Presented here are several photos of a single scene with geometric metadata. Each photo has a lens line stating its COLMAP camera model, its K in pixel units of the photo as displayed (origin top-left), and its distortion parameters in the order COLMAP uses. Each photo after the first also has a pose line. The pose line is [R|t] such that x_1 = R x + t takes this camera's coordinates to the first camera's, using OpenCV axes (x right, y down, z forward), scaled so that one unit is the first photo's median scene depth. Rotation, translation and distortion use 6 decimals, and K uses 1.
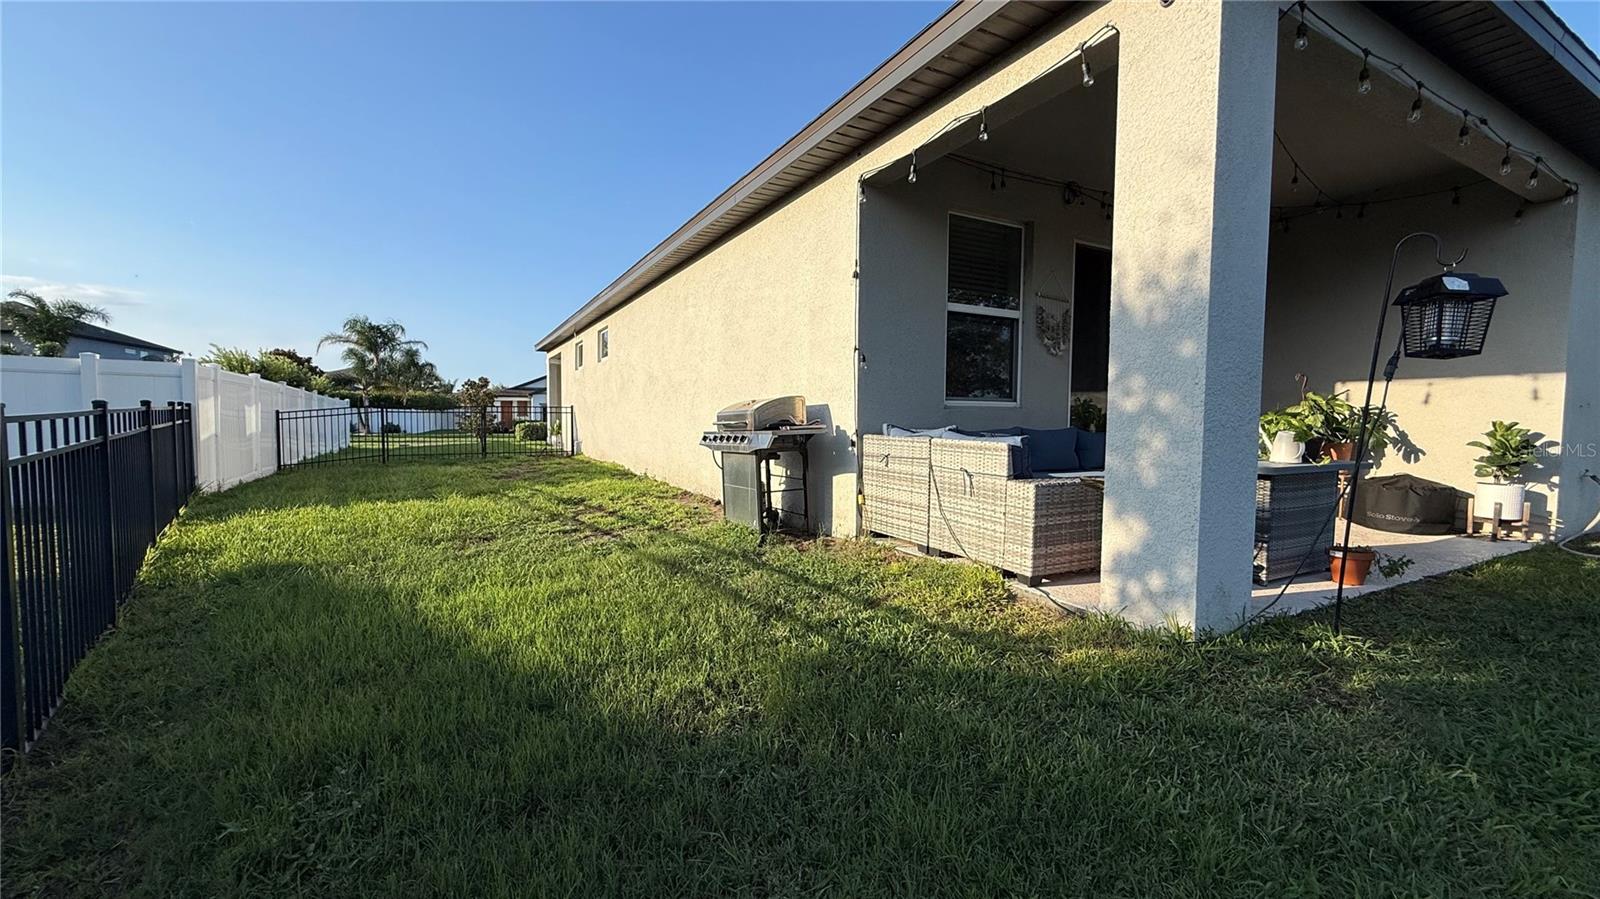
lens RADIAL K [[637.8, 0, 800.0], [0, 637.8, 449.5], [0, 0, 1]] dist [-0.001174, 0.000099]
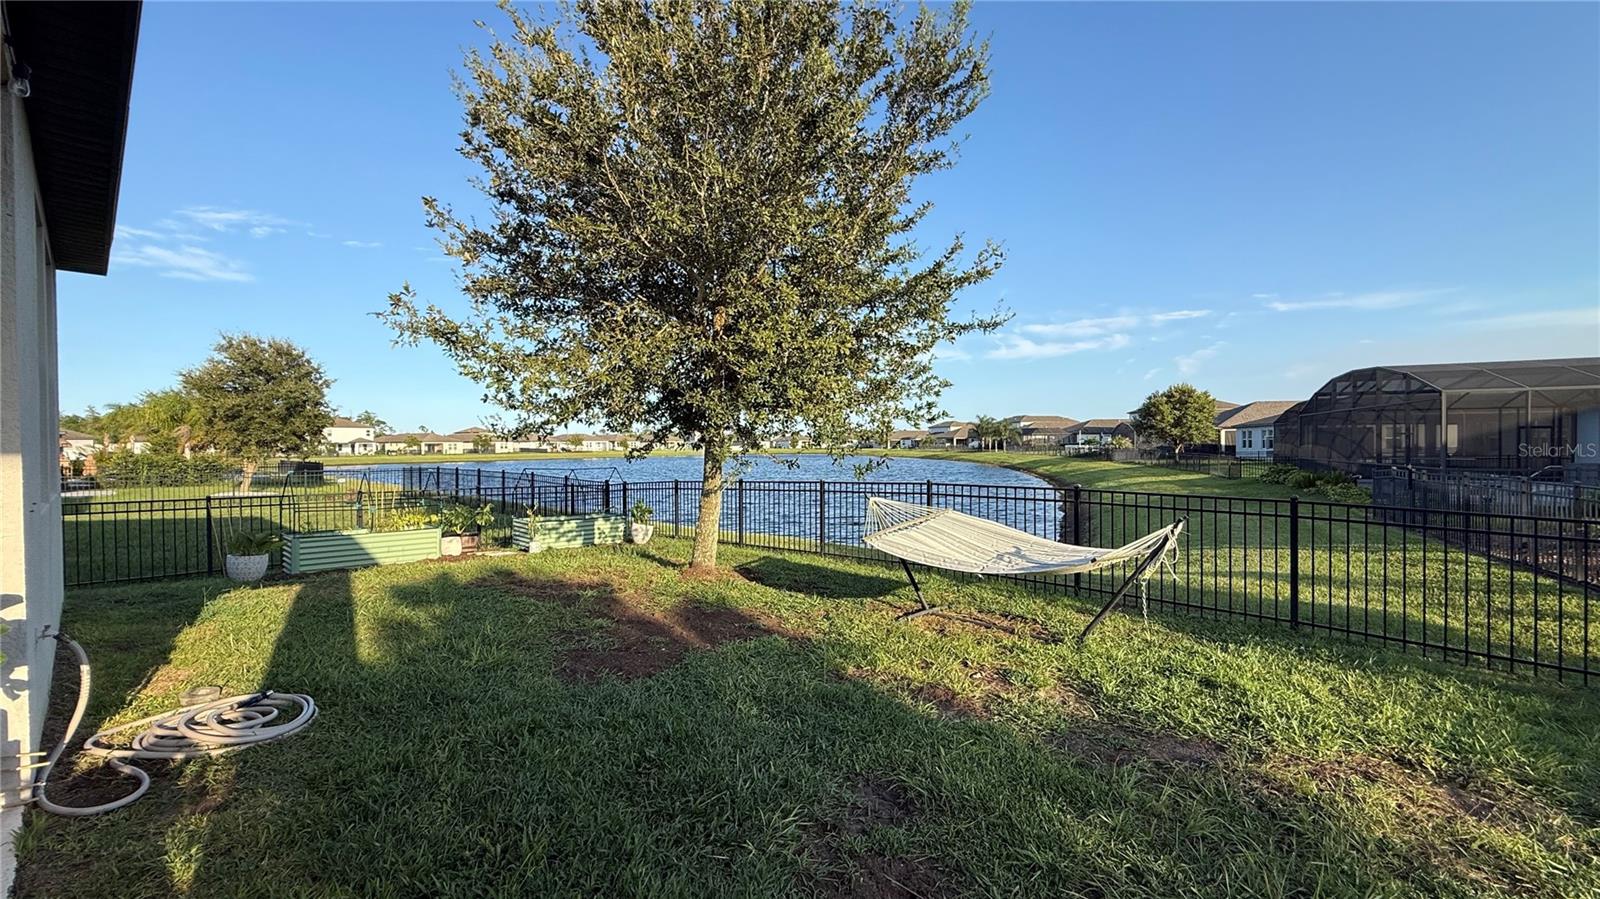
lens RADIAL K [[637.8, 0, 800.0], [0, 637.8, 449.5], [0, 0, 1]] dist [-0.001174, 0.000099]
pose [[-0.339199, -0.014234, 0.940607, 0.526759], [0.050041, 0.998197, 0.033151, -0.109315], [-0.939383, 0.058314, -0.337875, 0.592676]]
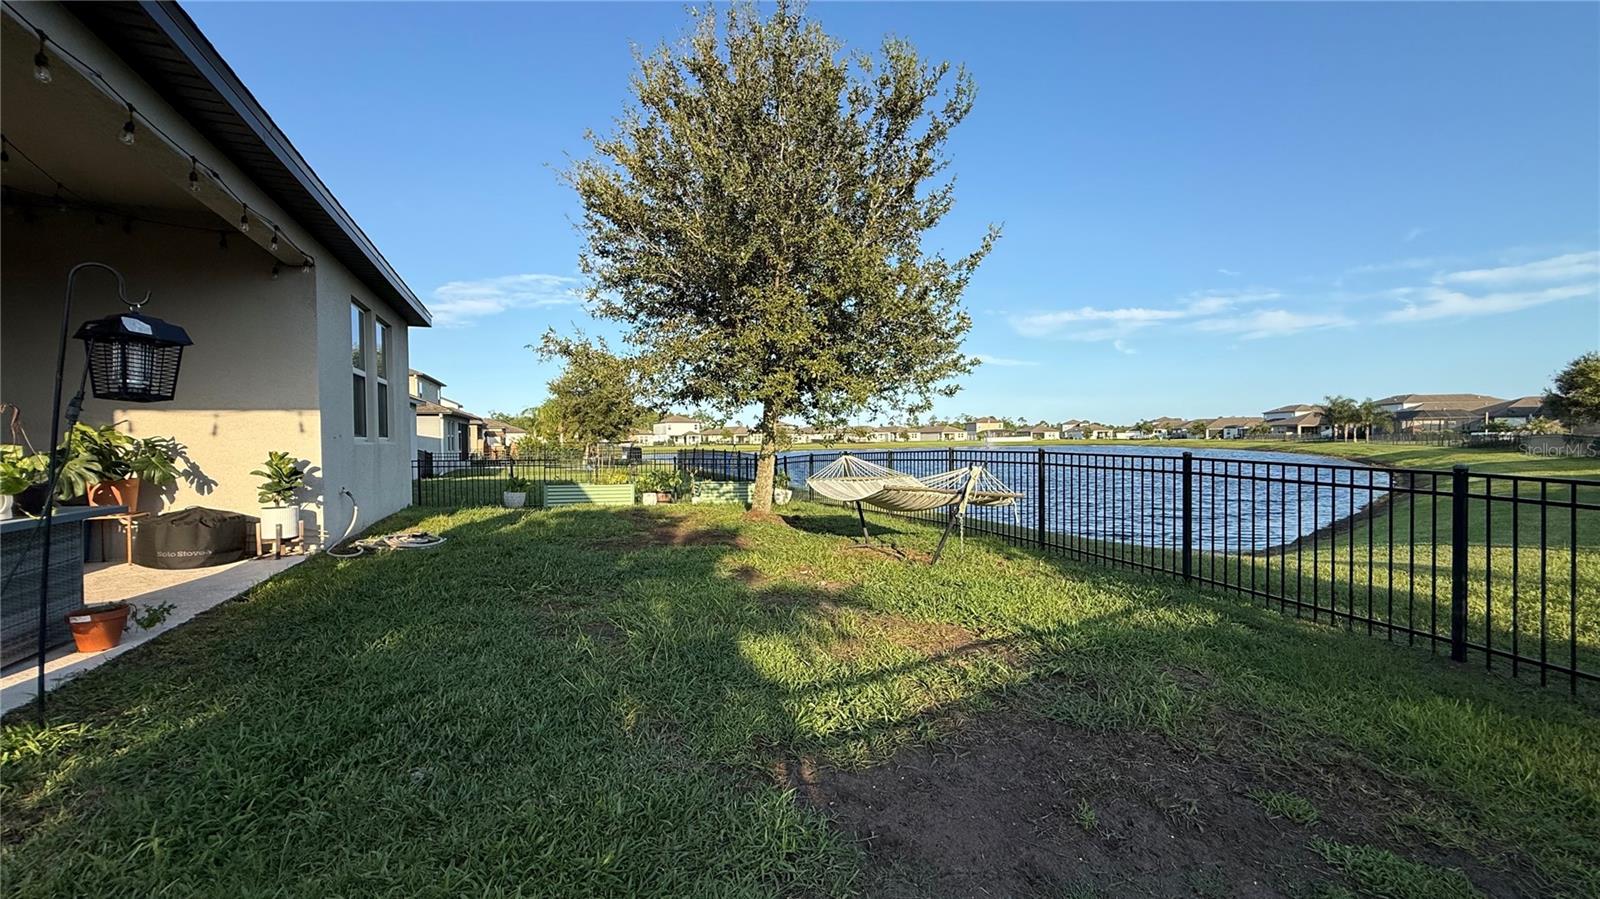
lens RADIAL K [[637.8, 0, 800.0], [0, 637.8, 449.5], [0, 0, 1]] dist [-0.001174, 0.000099]
pose [[0.102492, -0.026292, 0.994386, 0.075819], [0.060814, 0.997946, 0.020118, -0.014475], [-0.992873, 0.058411, 0.103880, -0.036839]]
